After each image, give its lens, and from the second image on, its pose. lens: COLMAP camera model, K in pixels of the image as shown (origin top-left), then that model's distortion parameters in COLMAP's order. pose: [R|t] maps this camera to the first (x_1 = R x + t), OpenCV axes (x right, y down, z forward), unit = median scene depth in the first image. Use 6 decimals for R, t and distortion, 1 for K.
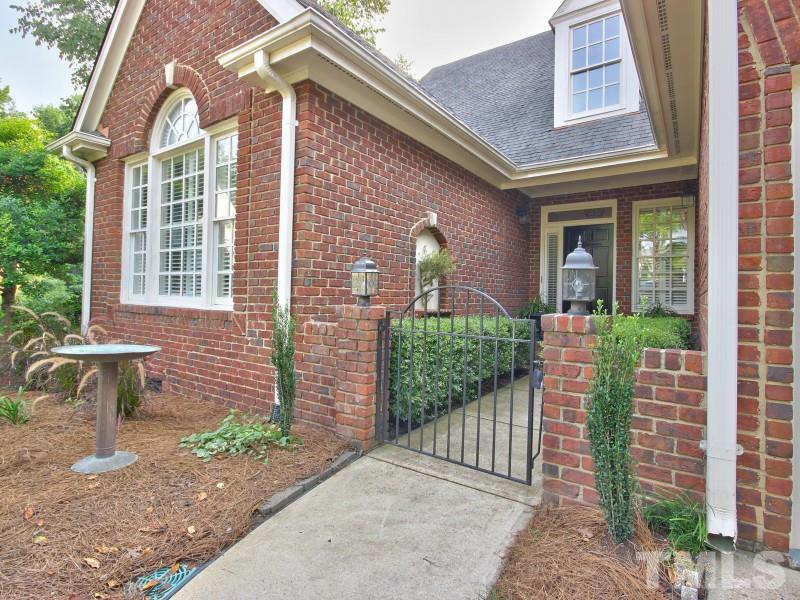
lens RADIAL K [[421.8, 0, 400.0], [0, 421.8, 300.0], [0, 0, 1]] dist [0.001963, -0.000334]
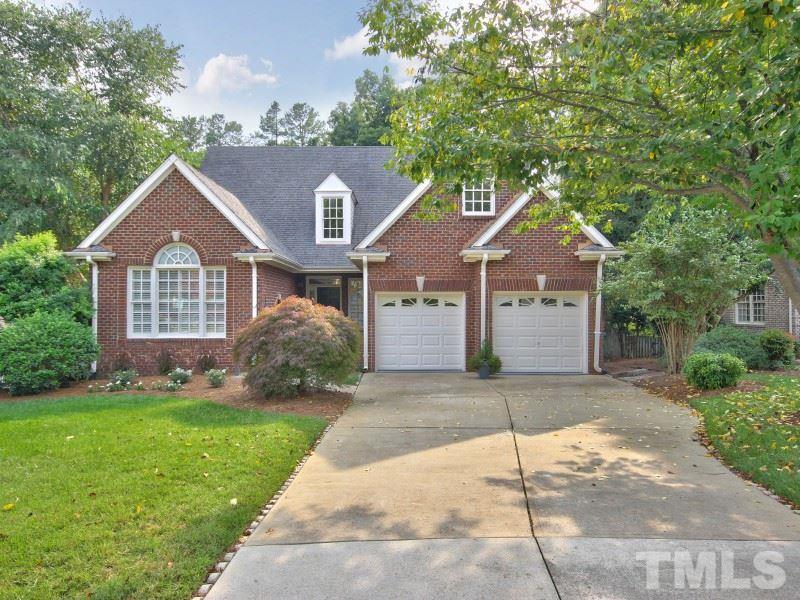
lens RADIAL K [[421.8, 0, 400.0], [0, 421.8, 300.0], [0, 0, 1]] dist [0.001963, -0.000334]
pose [[0.803600, -0.013650, 0.595013, -0.978640], [0.019138, 0.999813, -0.002911, -0.167559], [-0.594861, 0.013727, 0.803711, -1.675525]]
